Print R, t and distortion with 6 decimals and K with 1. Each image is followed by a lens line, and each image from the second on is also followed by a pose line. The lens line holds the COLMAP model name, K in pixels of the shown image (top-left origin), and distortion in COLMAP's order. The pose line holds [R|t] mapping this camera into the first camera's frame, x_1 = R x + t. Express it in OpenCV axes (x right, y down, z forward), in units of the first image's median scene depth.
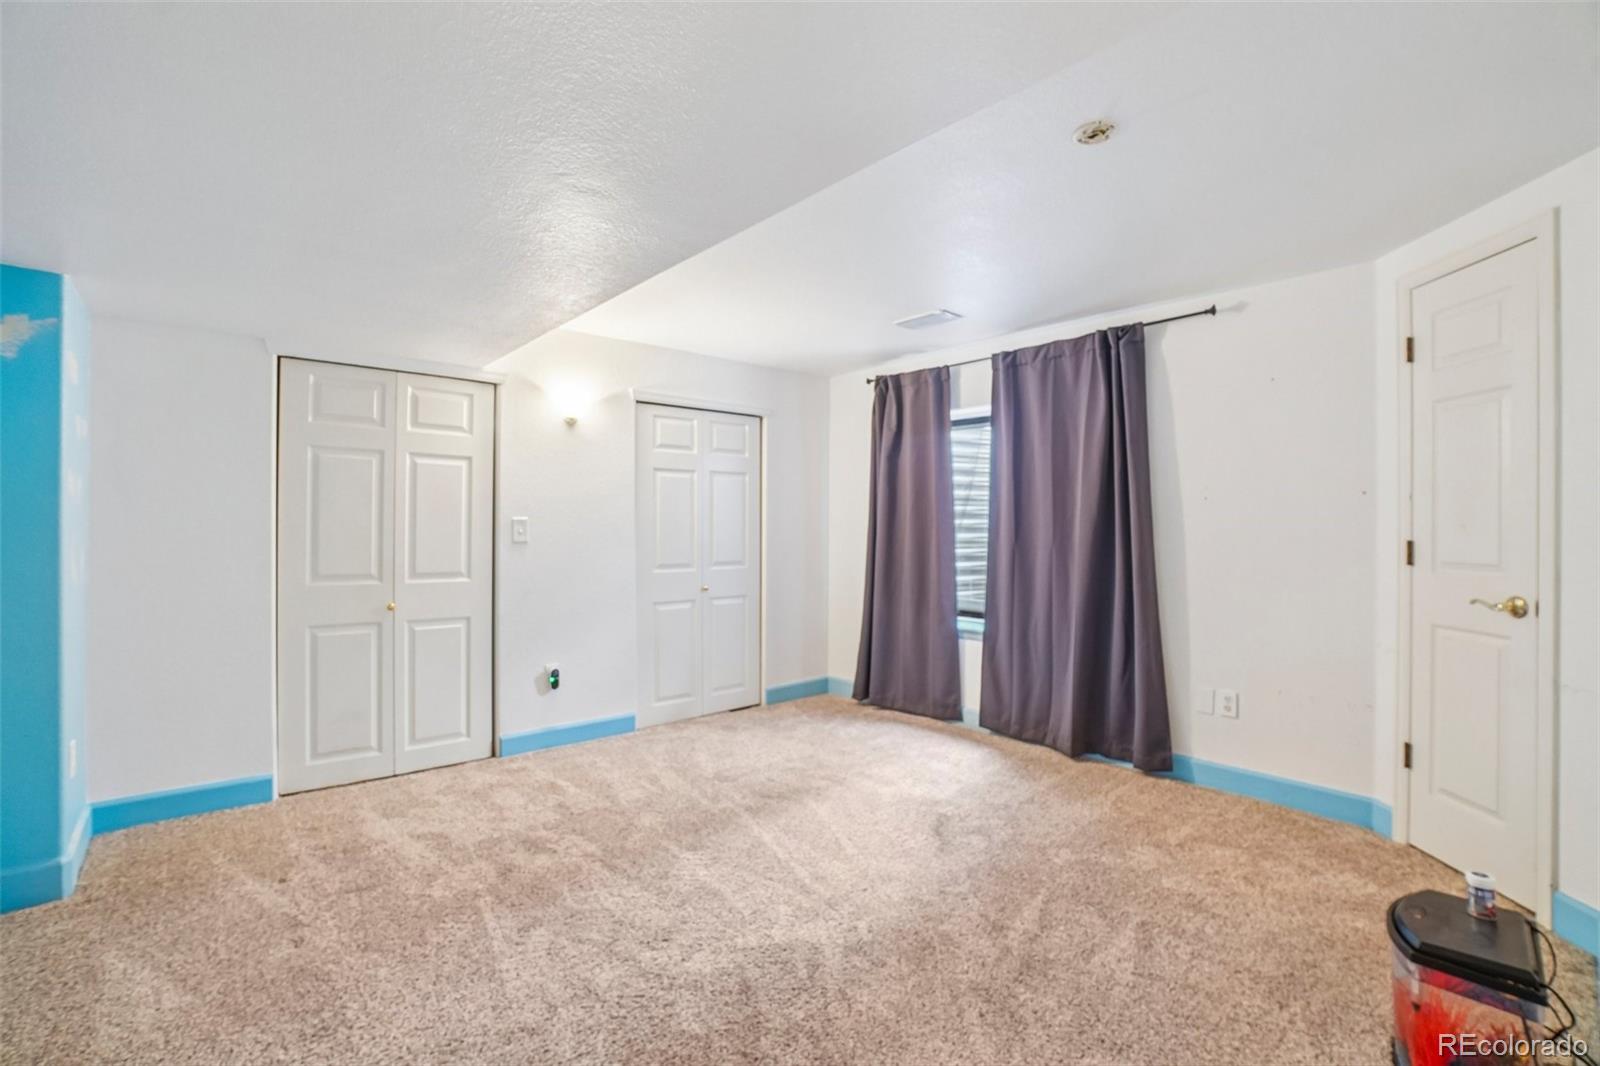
lens RADIAL K [[710.9, 0, 789.8], [0, 710.9, 526.9], [0, 0, 1]] dist [-0.065494, 0.026190]
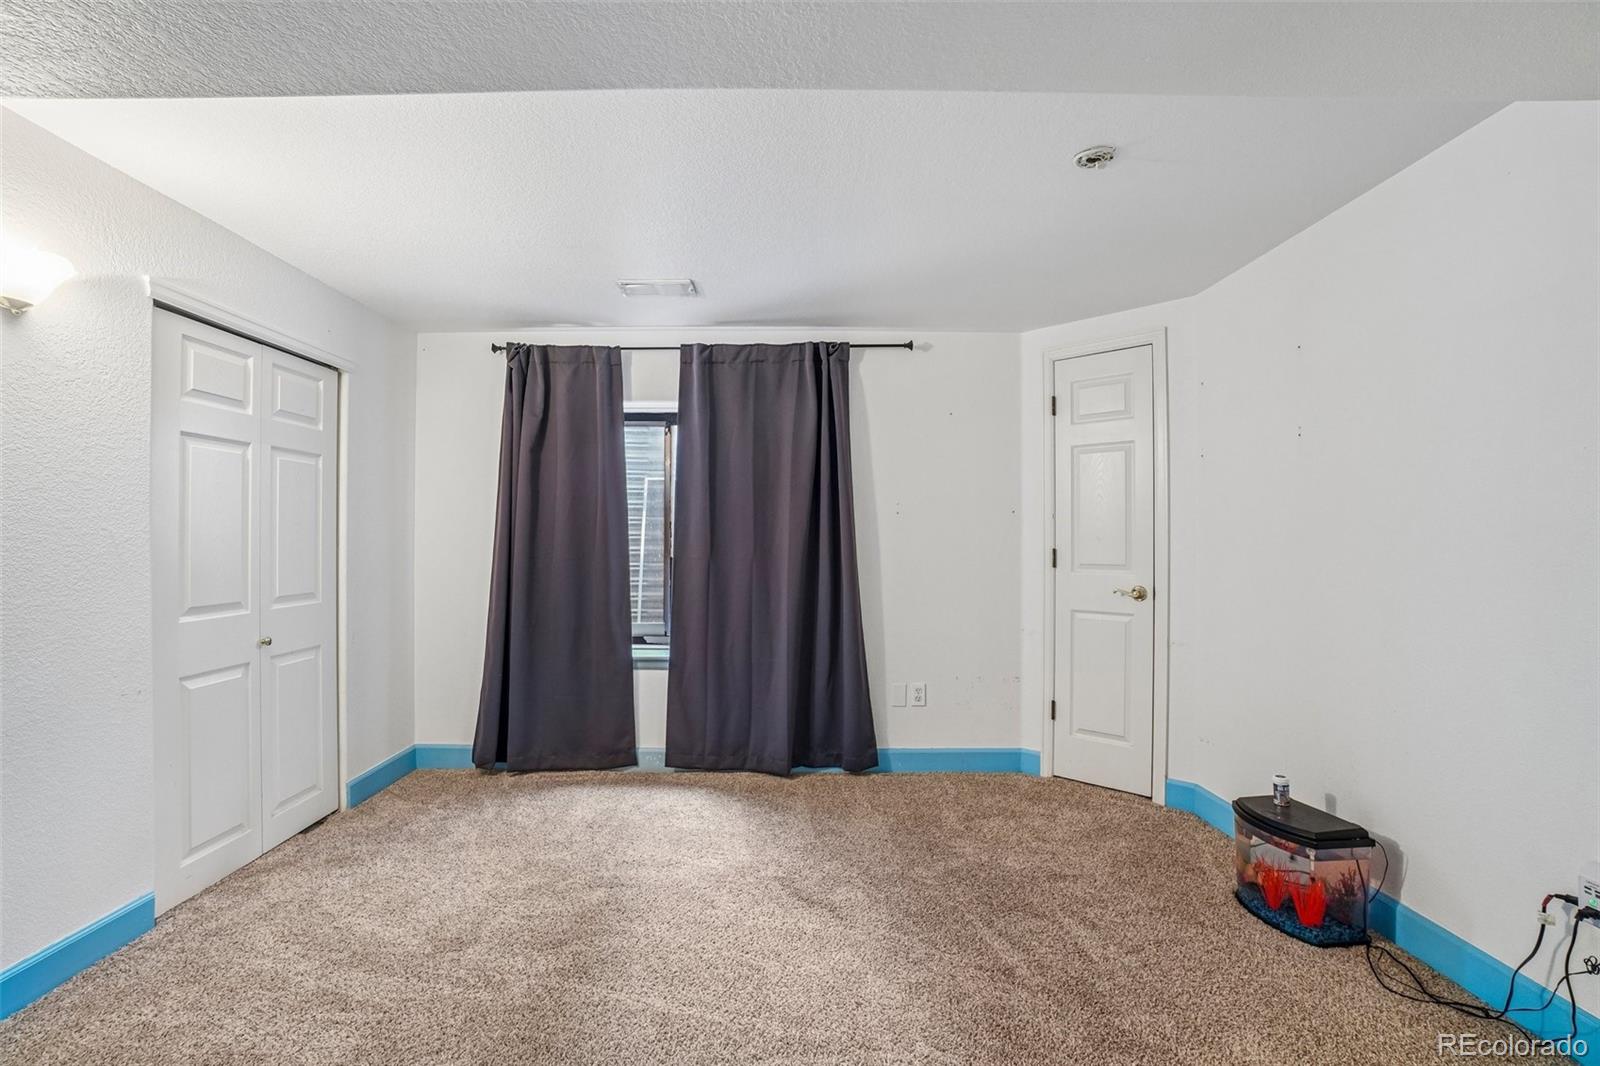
lens RADIAL K [[713.8, 0, 777.9], [0, 713.8, 536.8], [0, 0, 1]] dist [-0.068587, 0.026714]
pose [[0.654380, 0.001846, 0.756164, -0.332402], [0.000570, 0.999996, -0.002934, 0.000162], [-0.756166, 0.002350, 0.654376, 0.346978]]
